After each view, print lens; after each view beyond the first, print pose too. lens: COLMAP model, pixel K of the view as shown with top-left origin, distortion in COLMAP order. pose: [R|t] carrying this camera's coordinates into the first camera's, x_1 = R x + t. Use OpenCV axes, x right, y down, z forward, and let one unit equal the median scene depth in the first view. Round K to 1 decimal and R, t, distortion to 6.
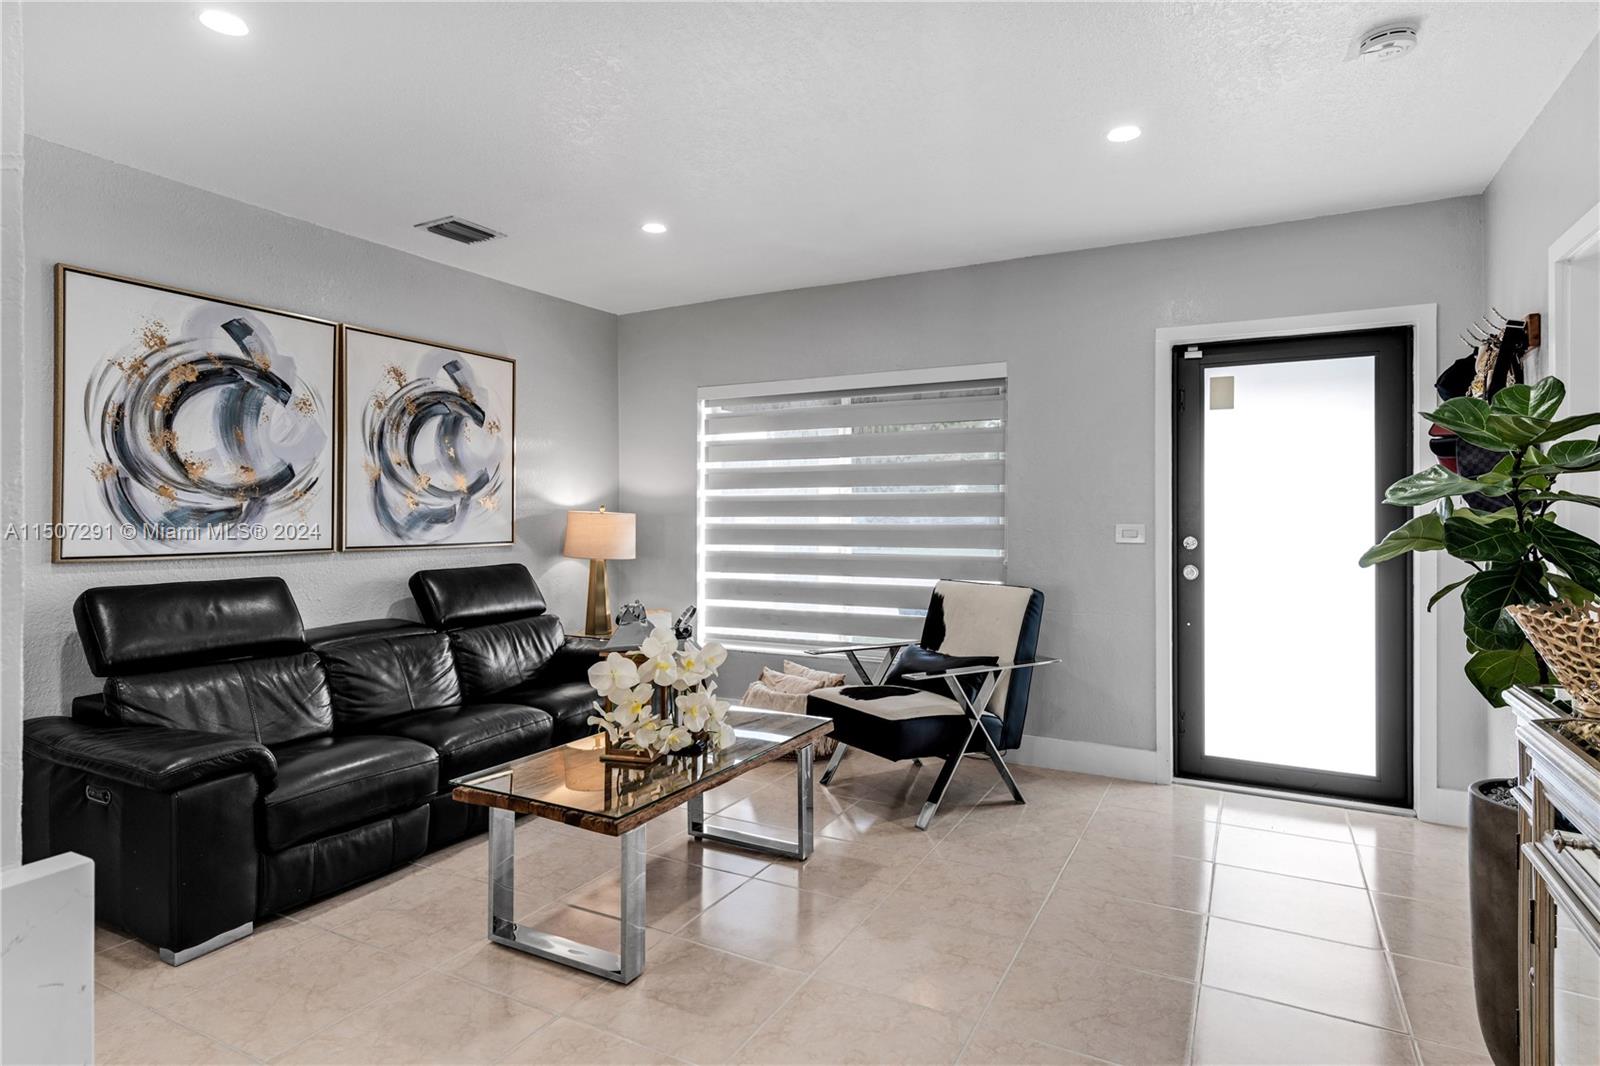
lens RADIAL K [[874.3, 0, 783.6], [0, 874.3, 512.3], [0, 0, 1]] dist [0.005247, 0.000639]
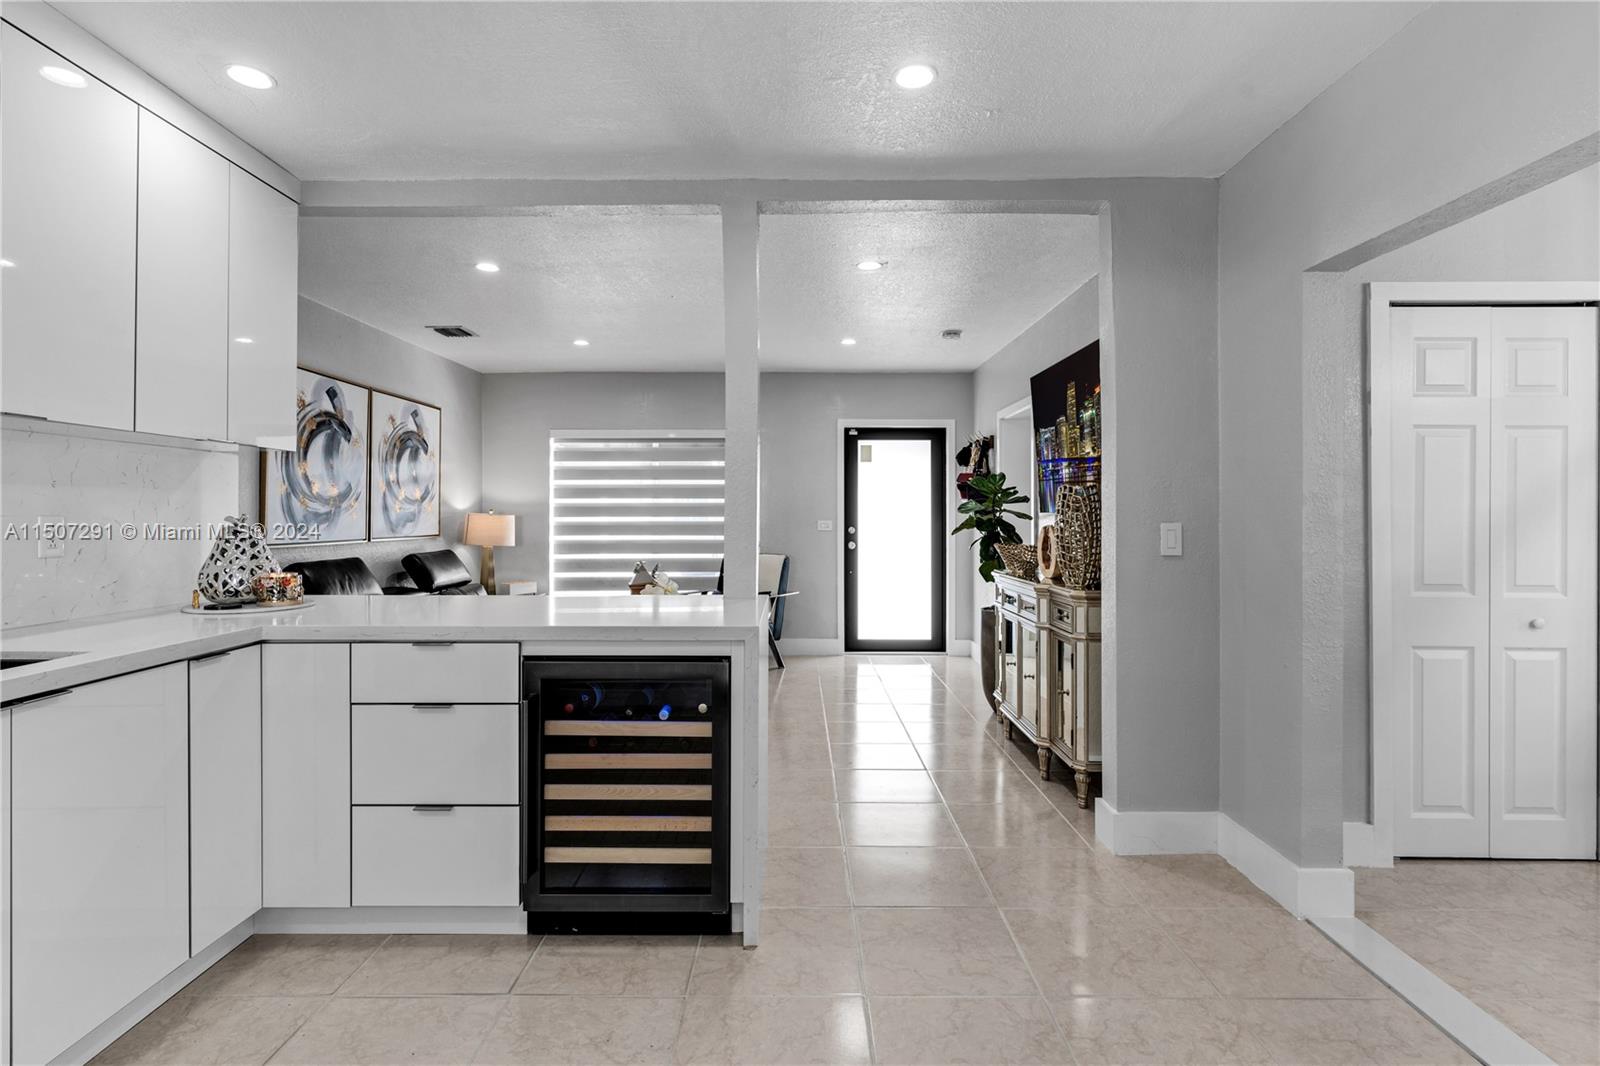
lens RADIAL K [[806.0, 0, 796.9], [0, 806.0, 509.6], [0, 0, 1]] dist [-0.000380, 0.000115]
pose [[0.879365, 0.002572, 0.476141, -0.518021], [-0.001353, 0.999995, -0.002902, -0.005515], [-0.476146, 0.001908, 0.879364, -0.537817]]
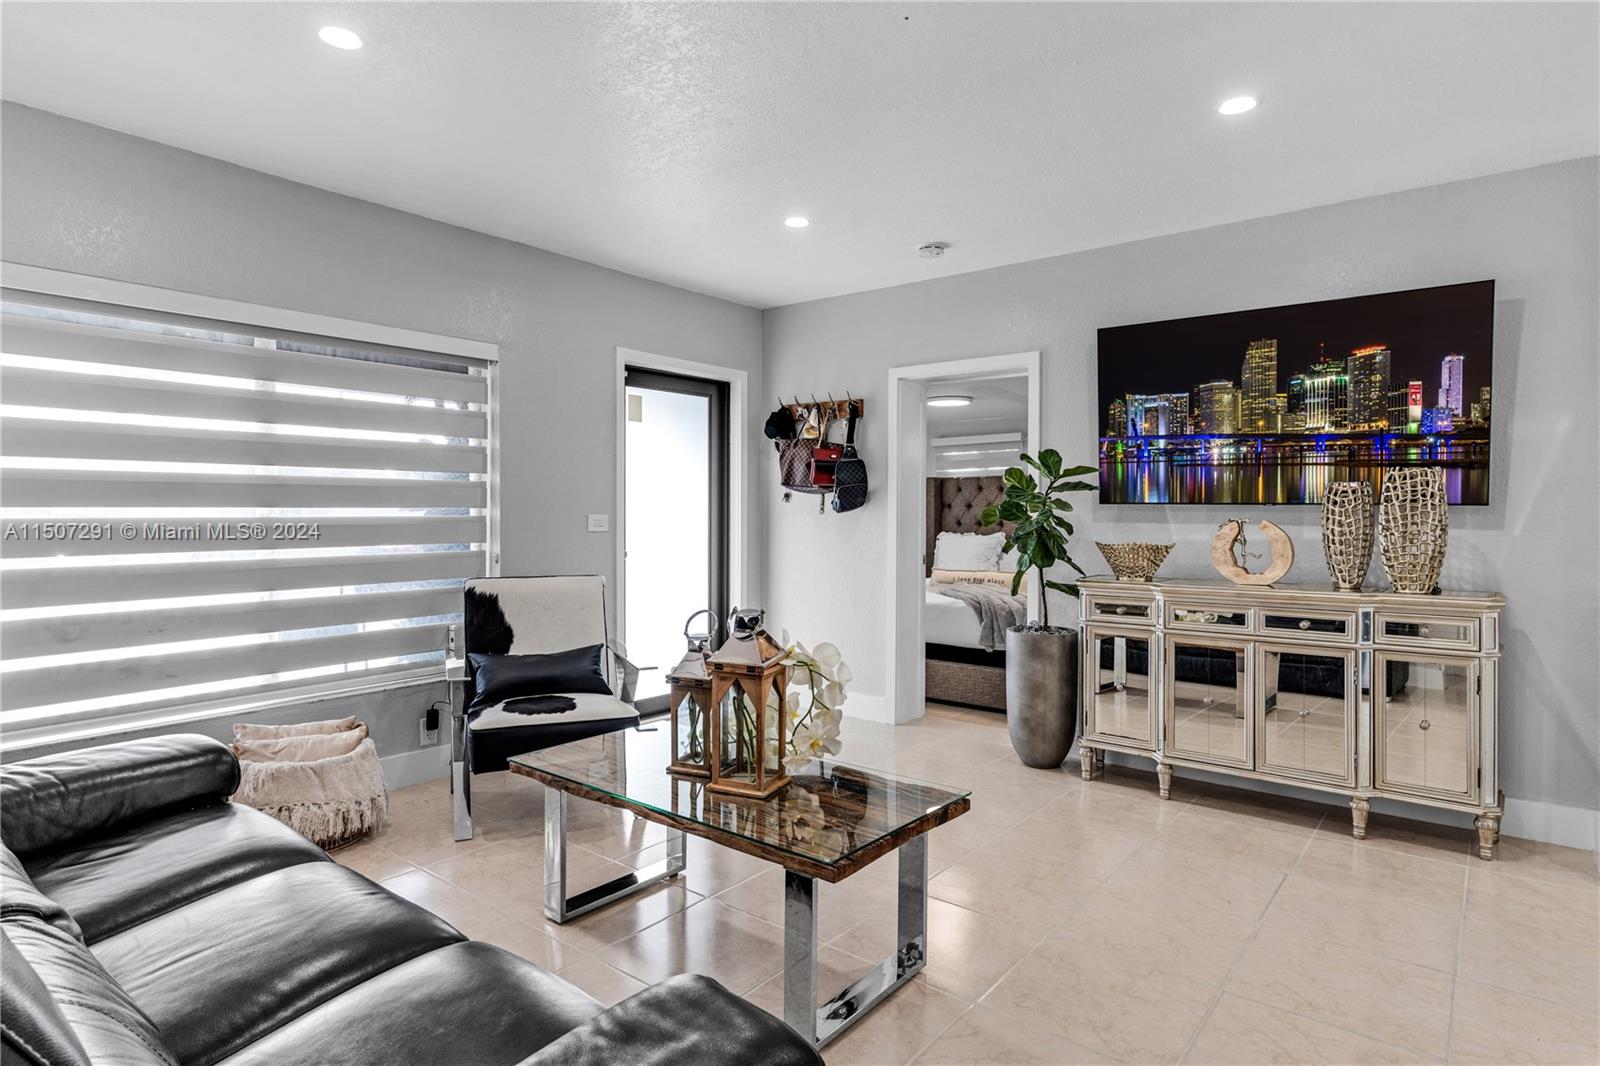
lens RADIAL K [[857.3, 0, 800.0], [0, 857.3, 533.0], [0, 0, 1]] dist [0.009179, 0.000994]
pose [[0.172294, -0.026399, 0.984692, -0.695061], [-0.004027, 0.999614, 0.027504, 0.006891], [-0.985037, -0.008704, 0.172121, 0.583374]]
